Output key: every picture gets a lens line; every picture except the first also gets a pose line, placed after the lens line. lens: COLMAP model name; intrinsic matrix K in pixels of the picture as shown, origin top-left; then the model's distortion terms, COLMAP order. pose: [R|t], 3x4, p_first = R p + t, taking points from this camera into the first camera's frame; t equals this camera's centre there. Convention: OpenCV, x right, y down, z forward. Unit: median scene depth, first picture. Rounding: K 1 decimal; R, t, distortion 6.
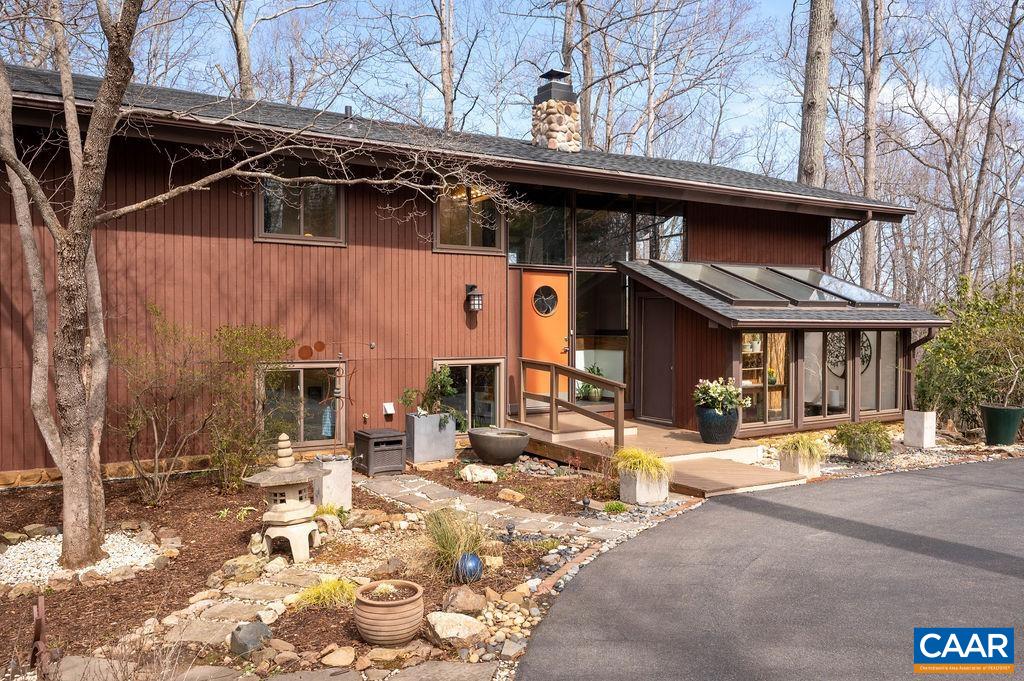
lens RADIAL K [[796.0, 0, 509.5], [0, 796.0, 332.7], [0, 0, 1]] dist [-0.008838, -0.000122]
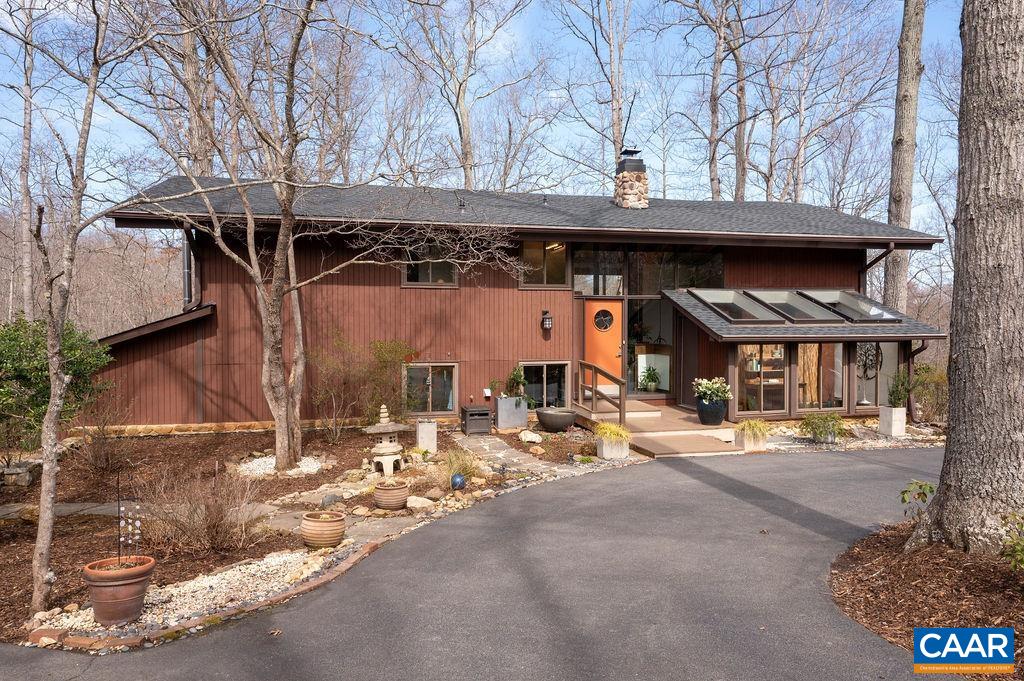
lens RADIAL K [[685.1, 0, 510.5], [0, 685.1, 331.5], [0, 0, 1]] dist [-0.012005, -0.001636]
pose [[0.951498, 0.001621, -0.307651, 0.298203], [-0.000166, 0.999989, 0.004753, -0.029240], [0.307655, -0.004472, 0.951488, -0.243269]]
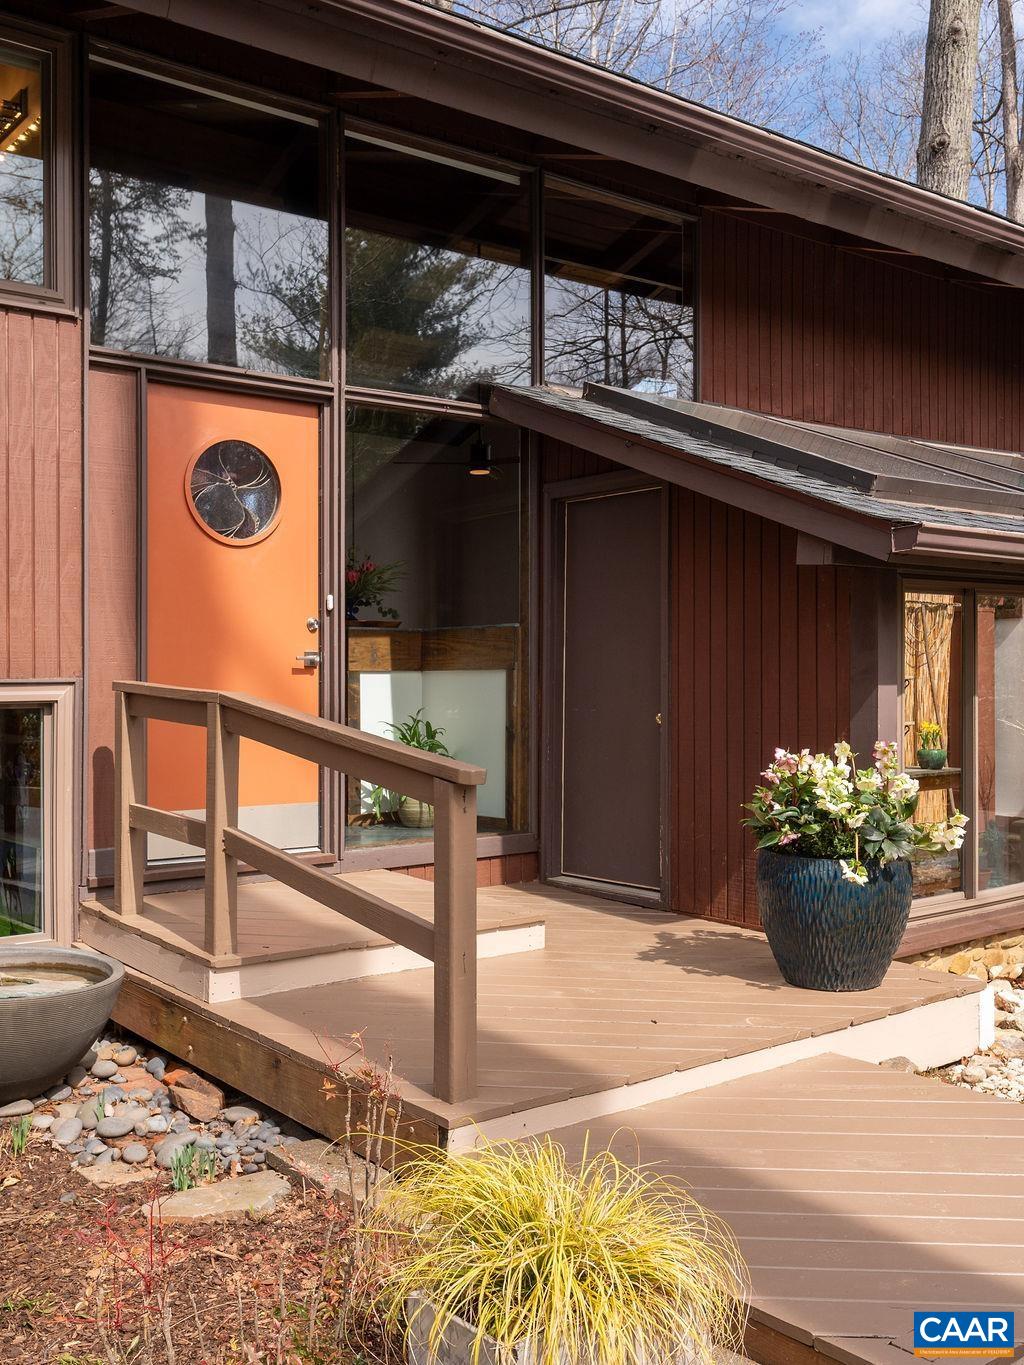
lens RADIAL K [[1349.2, 0, 512.7], [0, 1349.2, 686.9], [0, 0, 1]] dist [0.010546, 0.000000]
pose [[0.992489, -0.004336, 0.122256, 0.096598], [0.005199, 0.999964, -0.006737, 0.040282], [-0.122222, 0.007322, 0.992476, 0.560550]]
